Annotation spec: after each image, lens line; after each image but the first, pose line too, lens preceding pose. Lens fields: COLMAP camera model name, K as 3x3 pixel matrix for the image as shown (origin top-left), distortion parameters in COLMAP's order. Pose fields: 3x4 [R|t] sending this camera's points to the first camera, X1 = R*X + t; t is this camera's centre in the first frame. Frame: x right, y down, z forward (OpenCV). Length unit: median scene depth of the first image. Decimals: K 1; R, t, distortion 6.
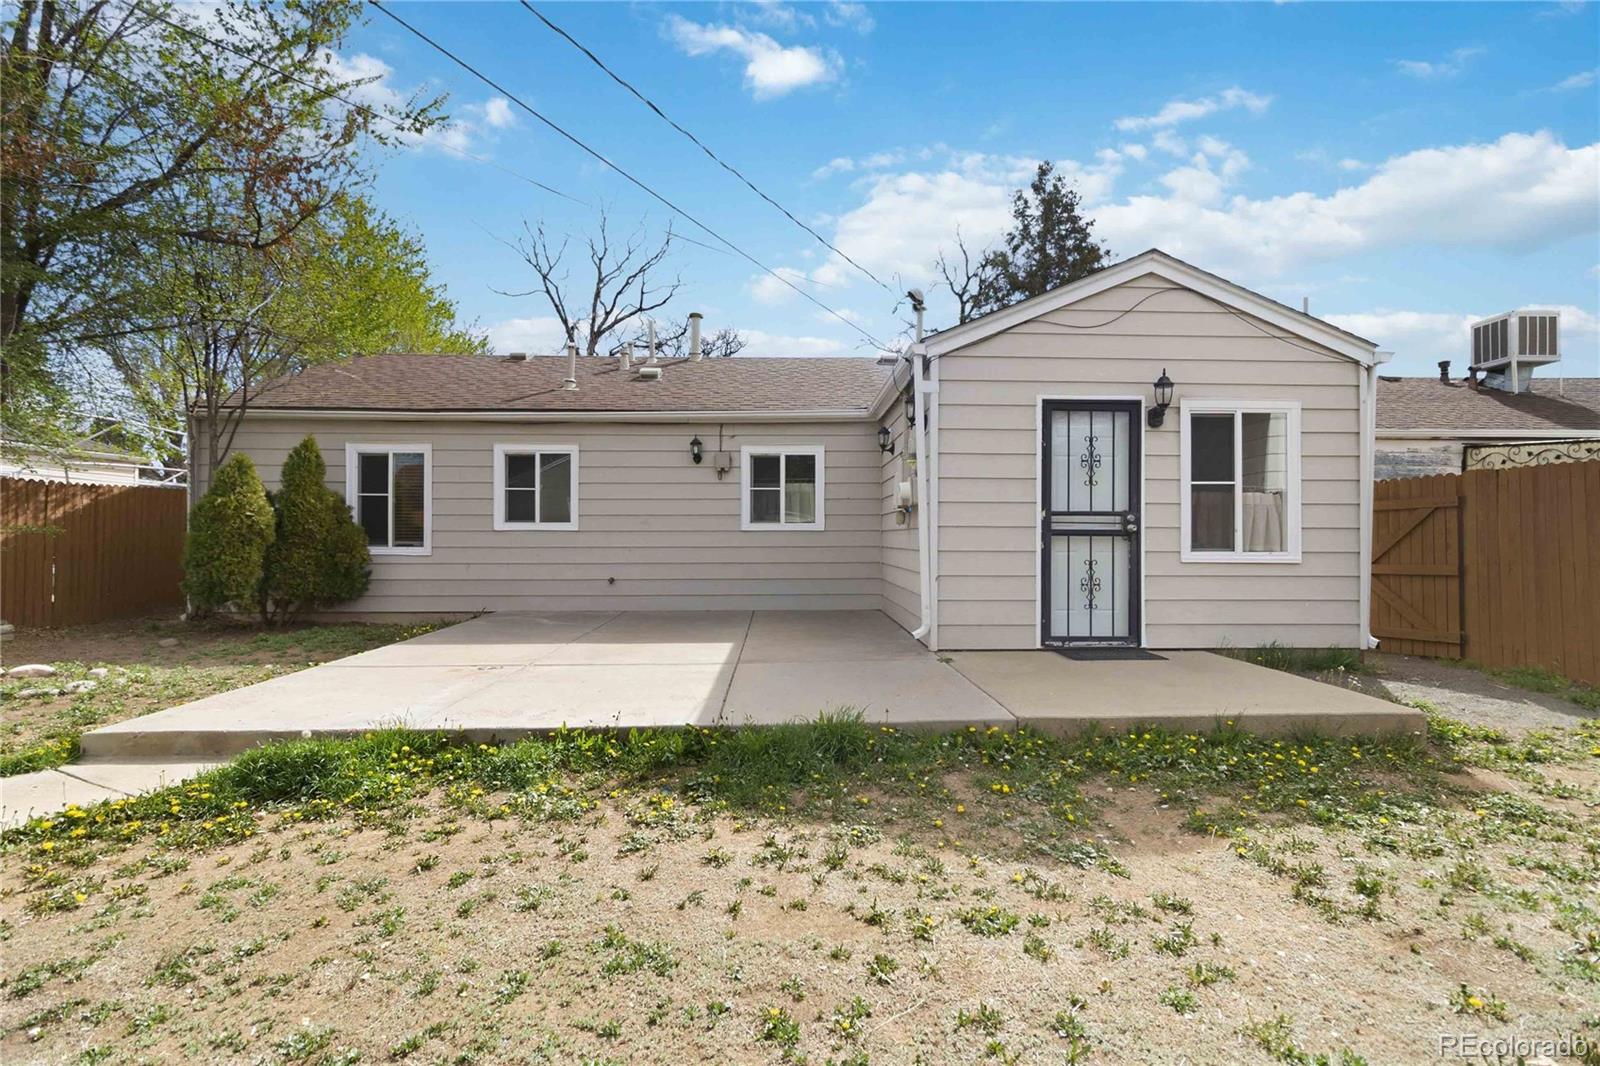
lens RADIAL K [[740.5, 0, 804.5], [0, 740.5, 535.5], [0, 0, 1]] dist [0.001085, 0.000849]
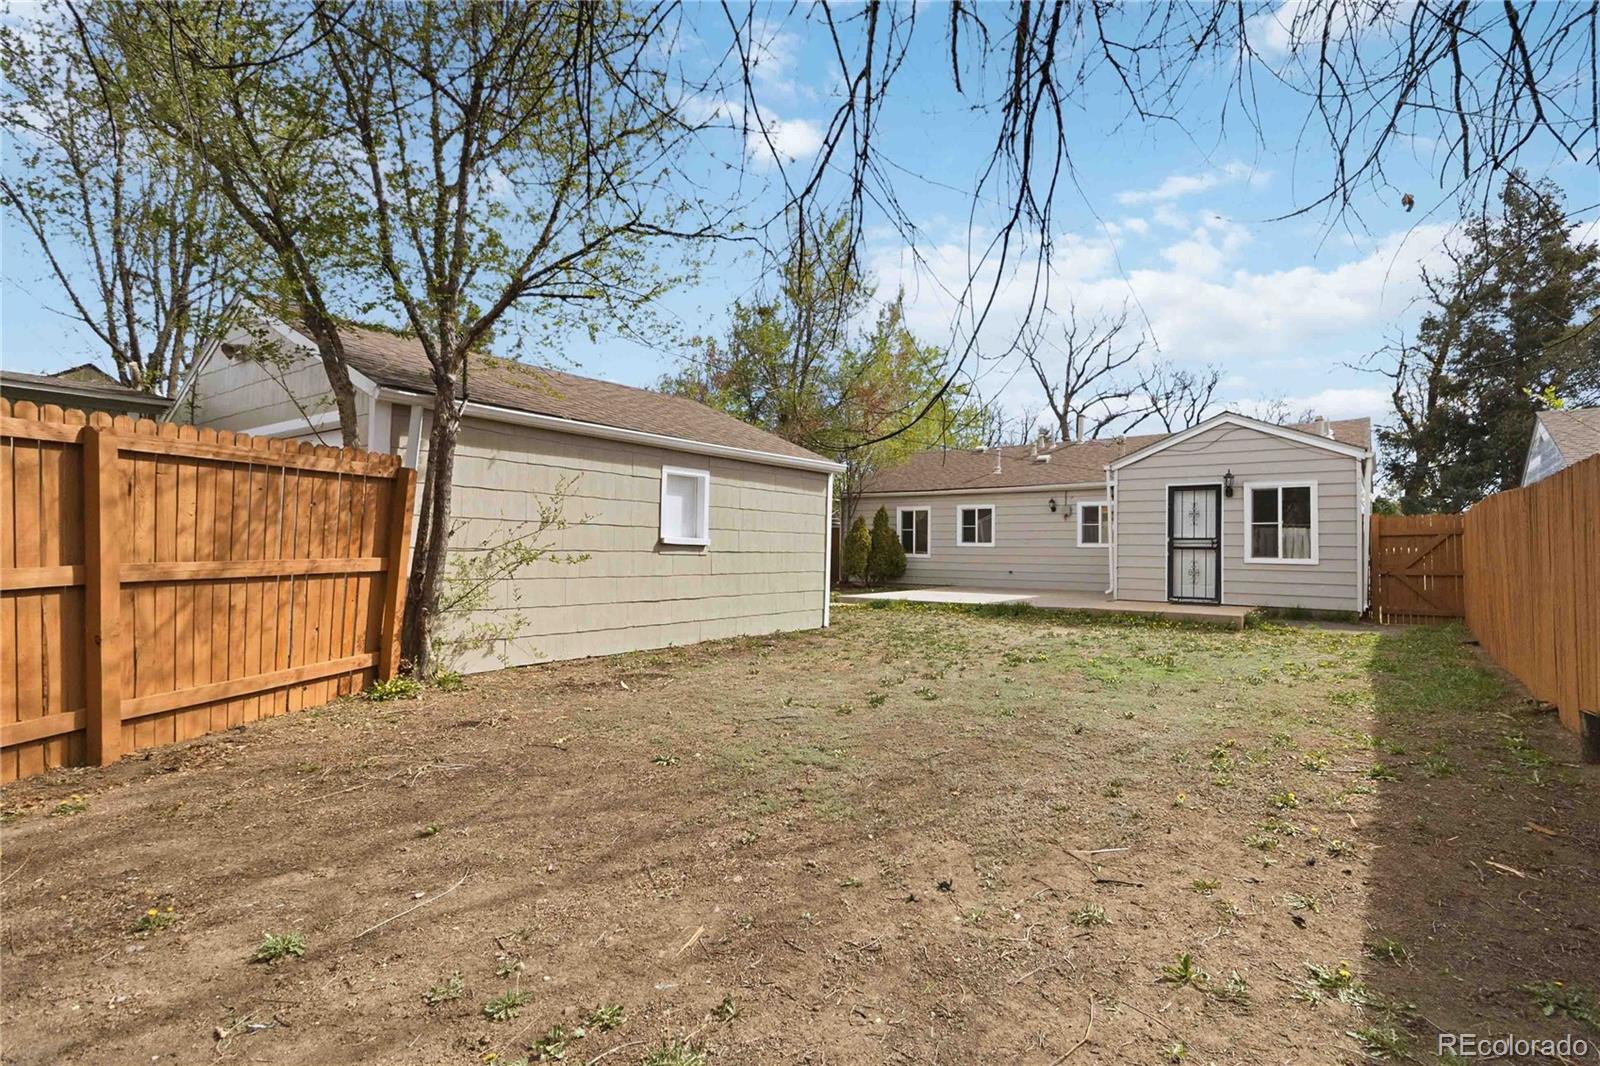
lens RADIAL K [[740.5, 0, 813.5], [0, 740.5, 527.2], [0, 0, 1]] dist [0.001085, 0.000849]
pose [[0.780346, -0.011791, -0.625237, 0.570291], [-0.011162, 0.999400, -0.032778, 0.012011], [0.625248, 0.032557, 0.779746, -0.881003]]
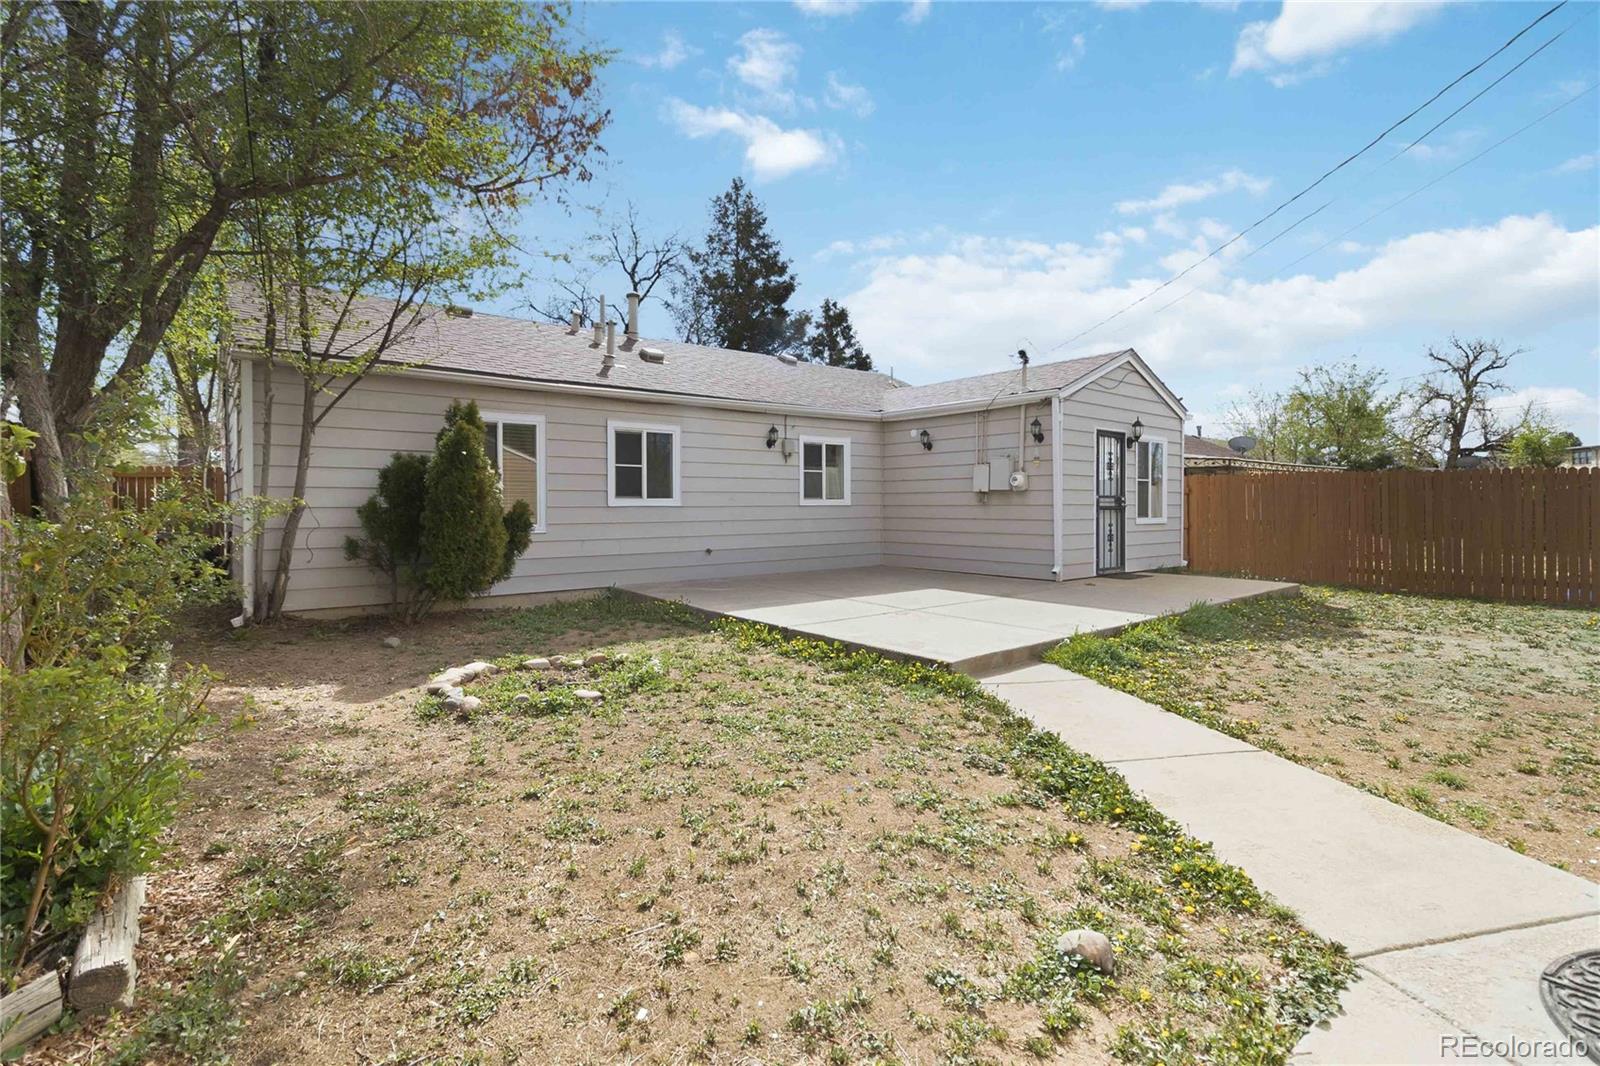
lens RADIAL K [[740.5, 0, 811.9], [0, 740.5, 523.0], [0, 0, 1]] dist [0.001085, 0.000849]
pose [[0.793243, -0.018297, 0.608631, -0.811396], [0.001278, 0.999596, 0.028384, -0.012273], [-0.608904, -0.021738, 0.792946, 0.032650]]
